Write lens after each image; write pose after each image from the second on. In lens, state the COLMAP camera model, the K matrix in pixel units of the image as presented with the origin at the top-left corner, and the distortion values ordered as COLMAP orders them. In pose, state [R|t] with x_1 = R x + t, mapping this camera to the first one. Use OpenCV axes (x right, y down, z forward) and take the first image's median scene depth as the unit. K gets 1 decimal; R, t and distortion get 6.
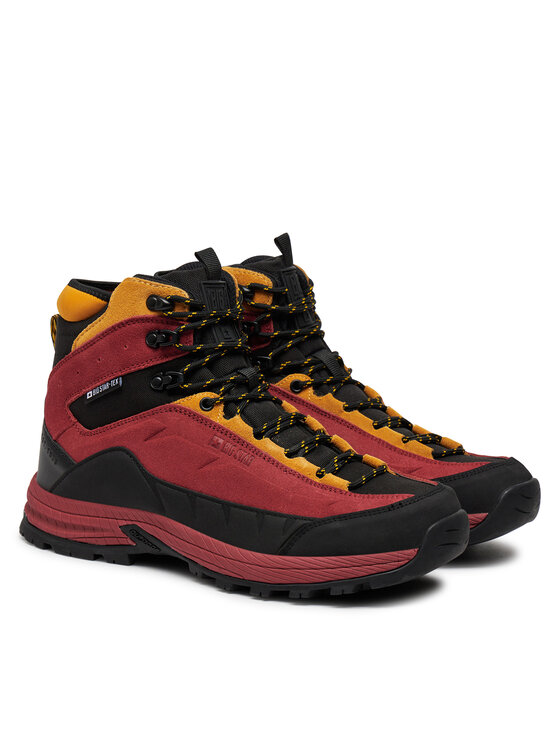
lens RADIAL K [[2227.0, 0, 278.1], [0, 2227.0, 372.3], [0, 0, 1]] dist [0.156899, 0.000000]
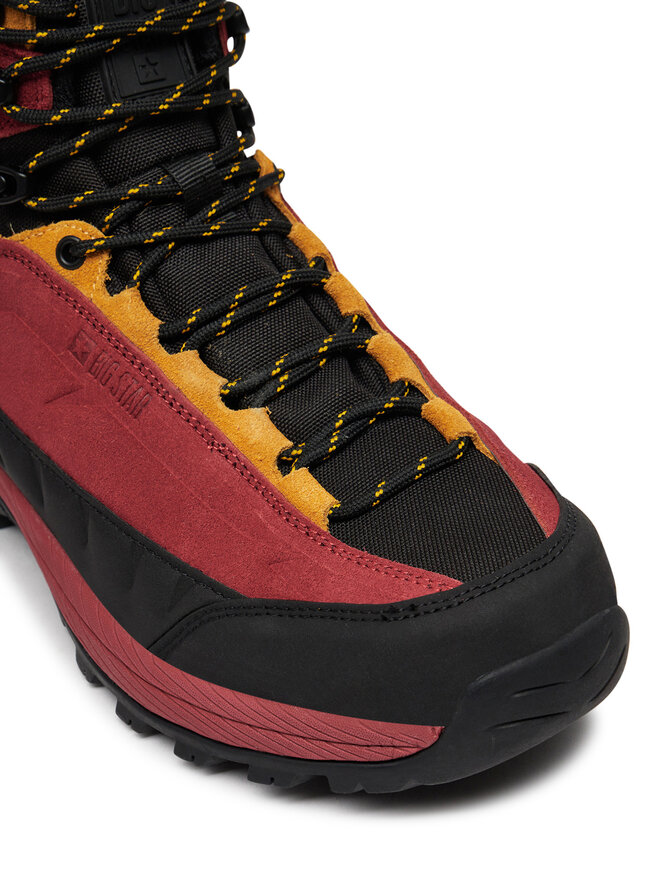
lens RADIAL K [[2008.3, 0, 330.7], [0, 2008.3, 440.5], [0, 0, 1]] dist [-0.070619, 0.000000]
pose [[0.923103, 0.132590, -0.360971, 0.157146], [0.016163, 0.924473, 0.380905, -0.097757], [0.384212, -0.357449, 0.851241, 0.674002]]
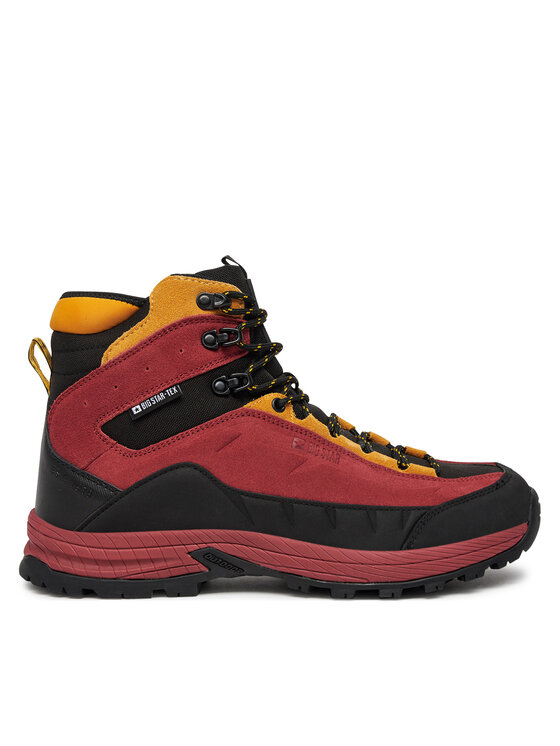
lens RADIAL K [[1151.4, 0, 285.9], [0, 1151.4, 379.3], [0, 0, 1]] dist [-0.013993, 0.000000]
pose [[0.821967, -0.056795, 0.566696, -0.299316], [0.110864, 0.991938, -0.061391, 0.033356], [-0.558640, 0.113287, 0.821637, 0.598619]]
